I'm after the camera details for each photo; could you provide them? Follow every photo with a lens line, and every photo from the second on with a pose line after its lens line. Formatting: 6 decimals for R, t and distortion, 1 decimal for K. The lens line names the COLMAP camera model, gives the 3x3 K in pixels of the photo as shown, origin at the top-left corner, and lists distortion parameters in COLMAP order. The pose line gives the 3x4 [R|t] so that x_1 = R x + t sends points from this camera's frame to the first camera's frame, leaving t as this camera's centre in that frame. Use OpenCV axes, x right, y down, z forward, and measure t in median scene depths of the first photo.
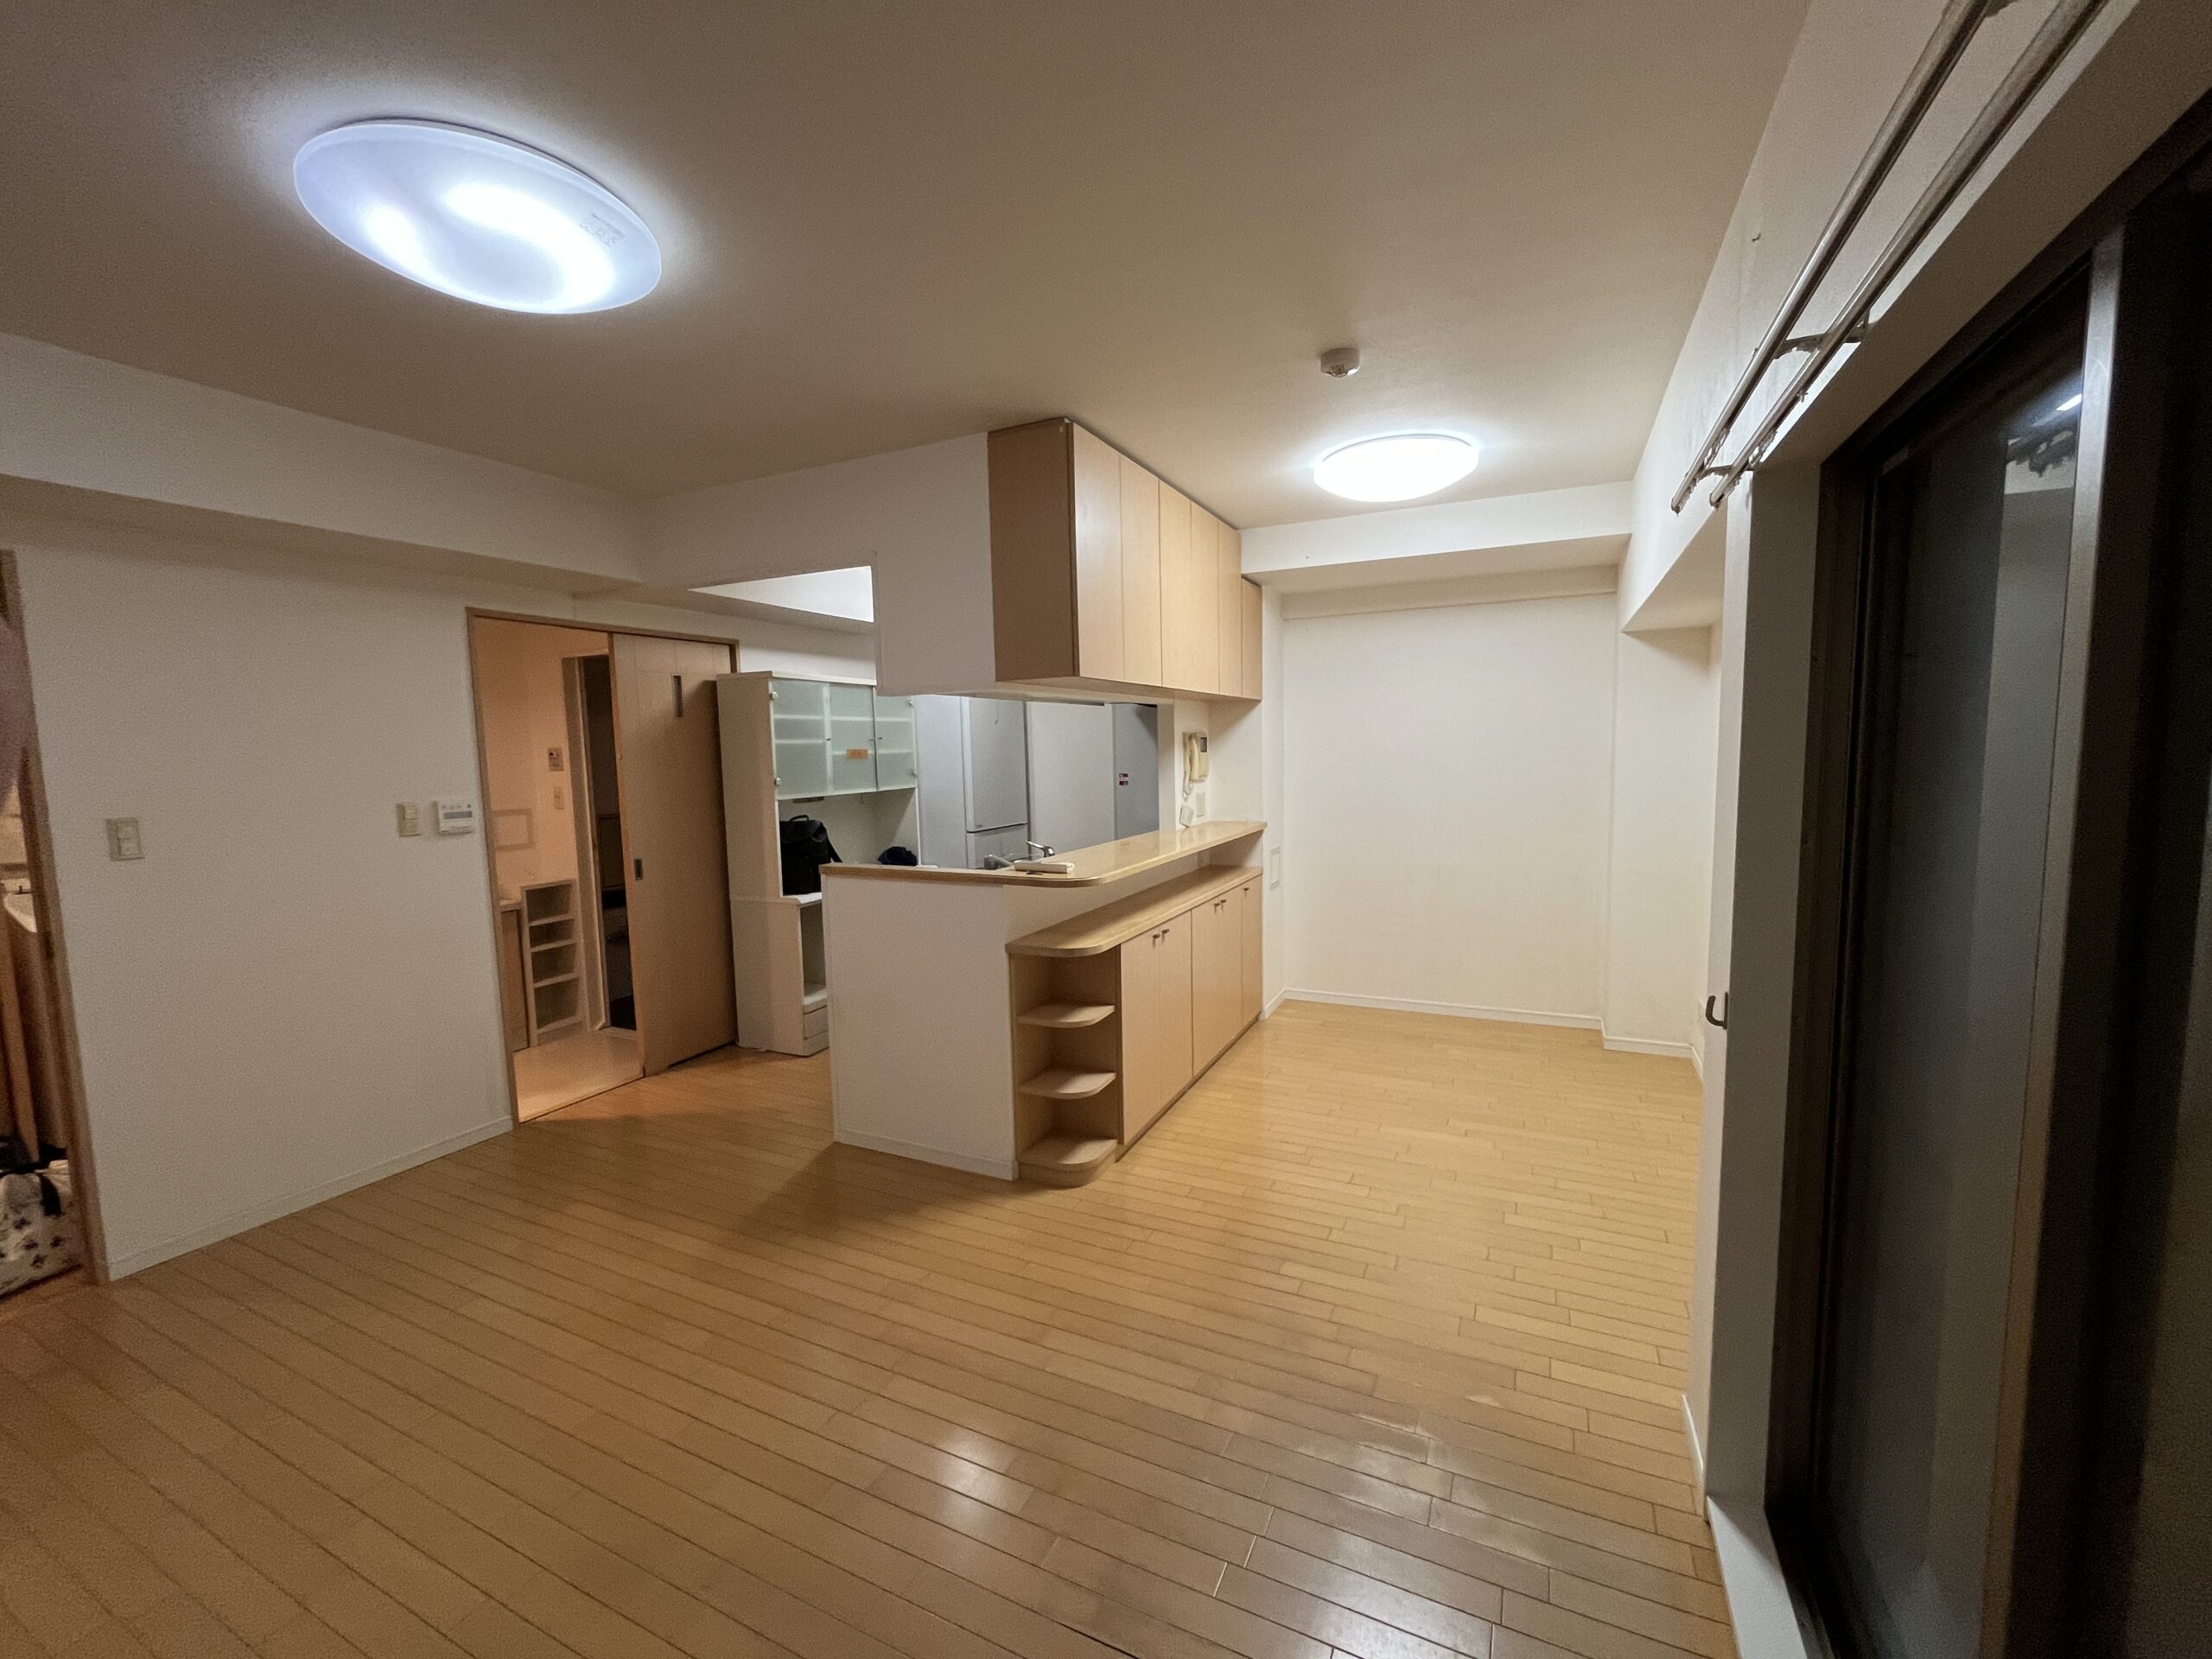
lens RADIAL K [[893.6, 0, 1094.5], [0, 893.6, 831.2], [0, 0, 1]] dist [-0.006511, 0.000529]
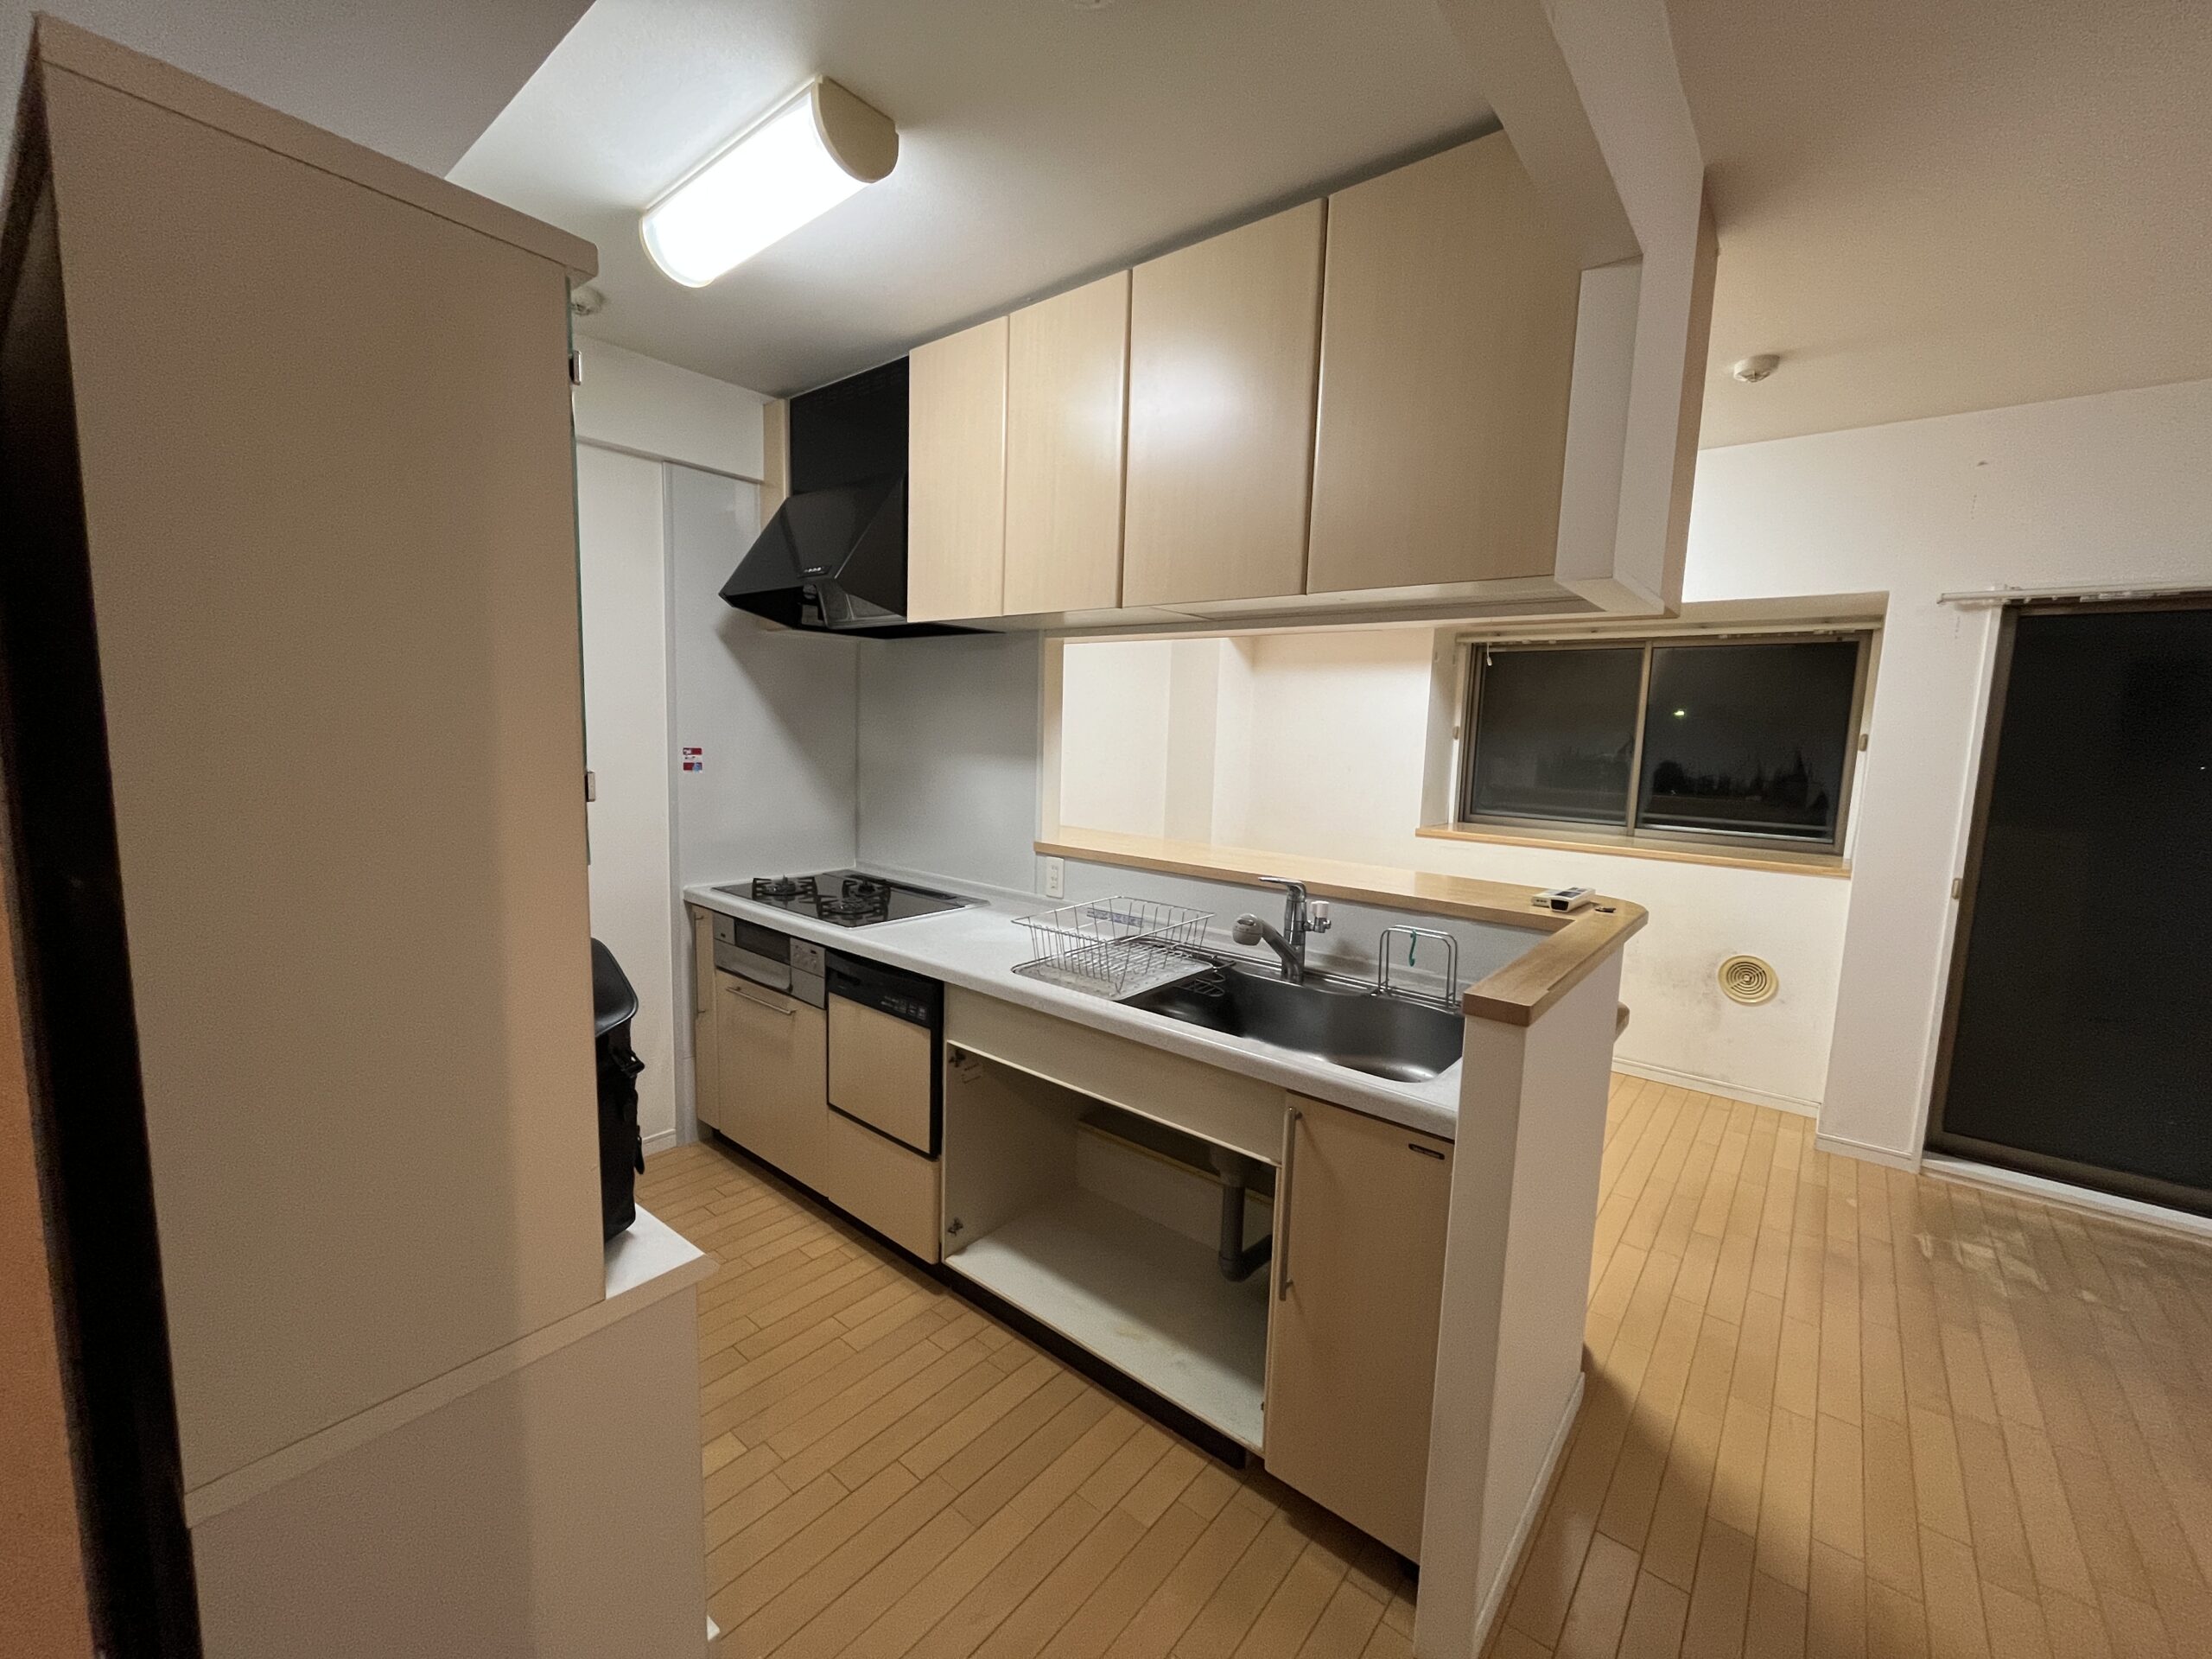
lens RADIAL K [[893.6, 0, 1108.7], [0, 893.6, 830.7], [0, 0, 1]] dist [-0.006511, 0.000529]
pose [[0.233270, -0.084868, 0.968701, -0.830220], [0.053247, 0.995804, 0.074421, -0.083932], [-0.970953, 0.034220, 0.236811, 1.289166]]
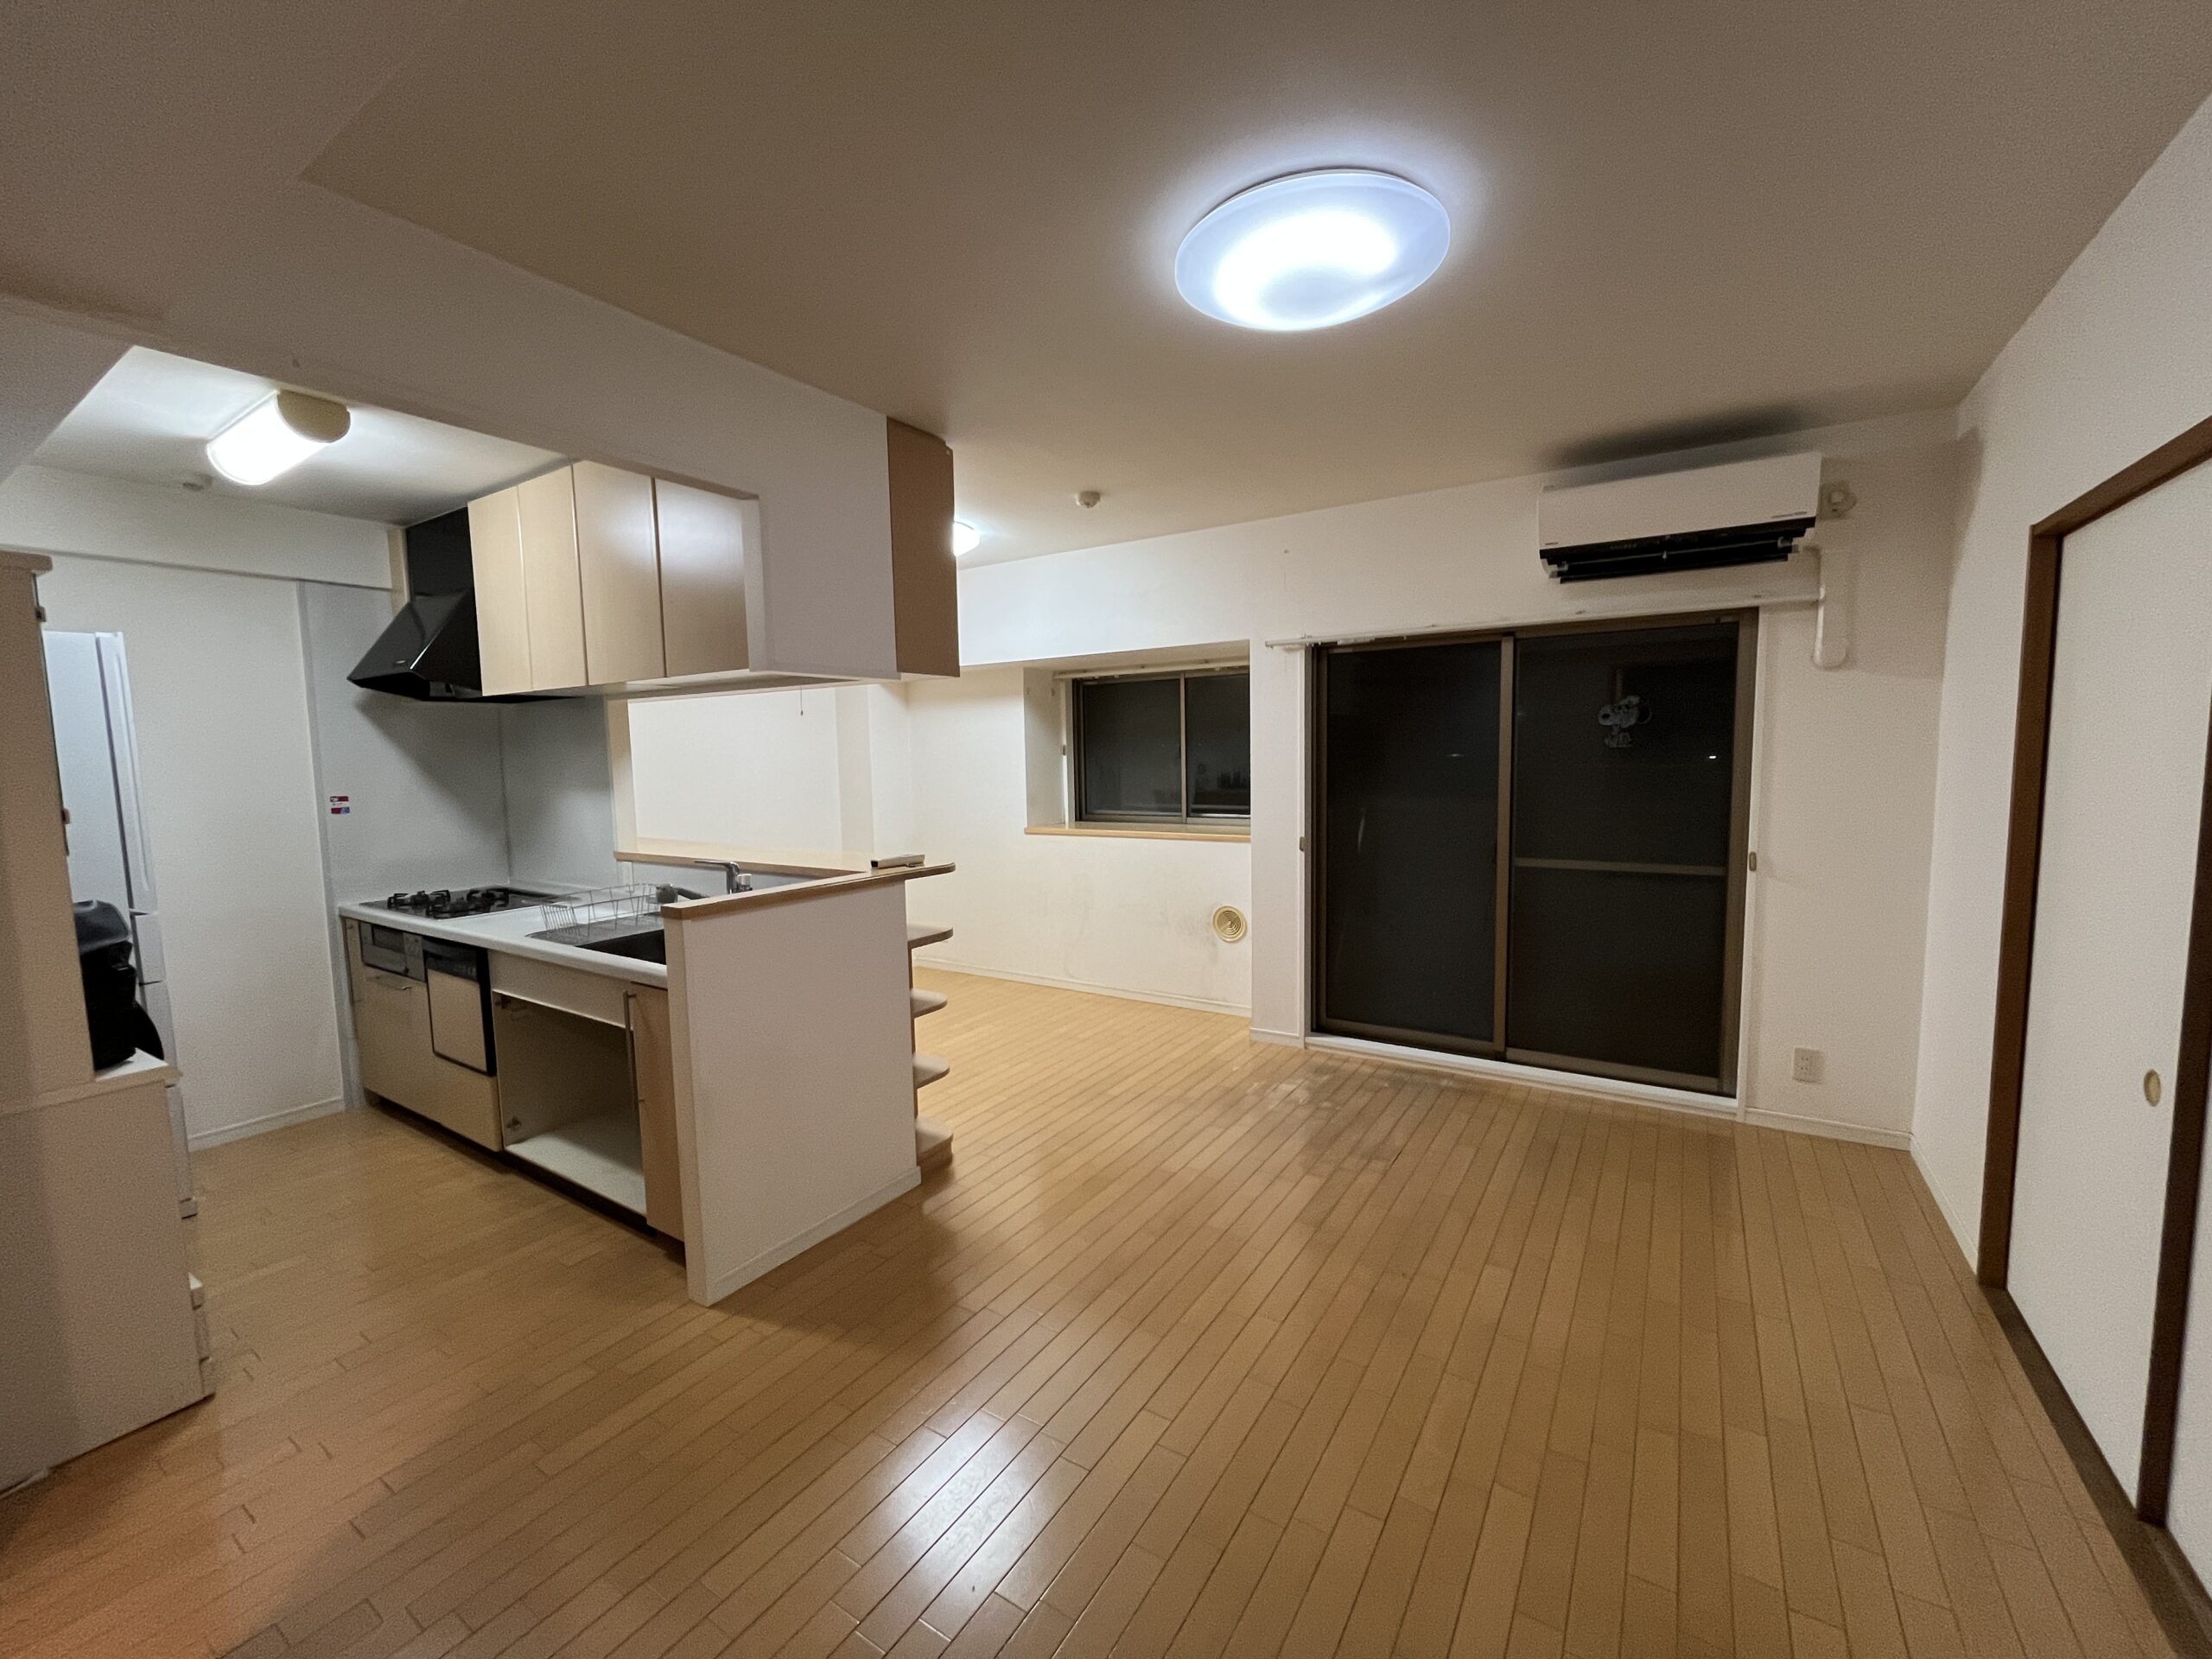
lens RADIAL K [[893.6, 0, 1109.9], [0, 893.6, 831.2], [0, 0, 1]] dist [-0.006511, 0.000529]
pose [[0.118034, -0.070616, 0.990495, -1.118120], [0.108368, 0.992427, 0.057840, -0.028564], [-0.987079, 0.100511, 0.124793, 0.701475]]
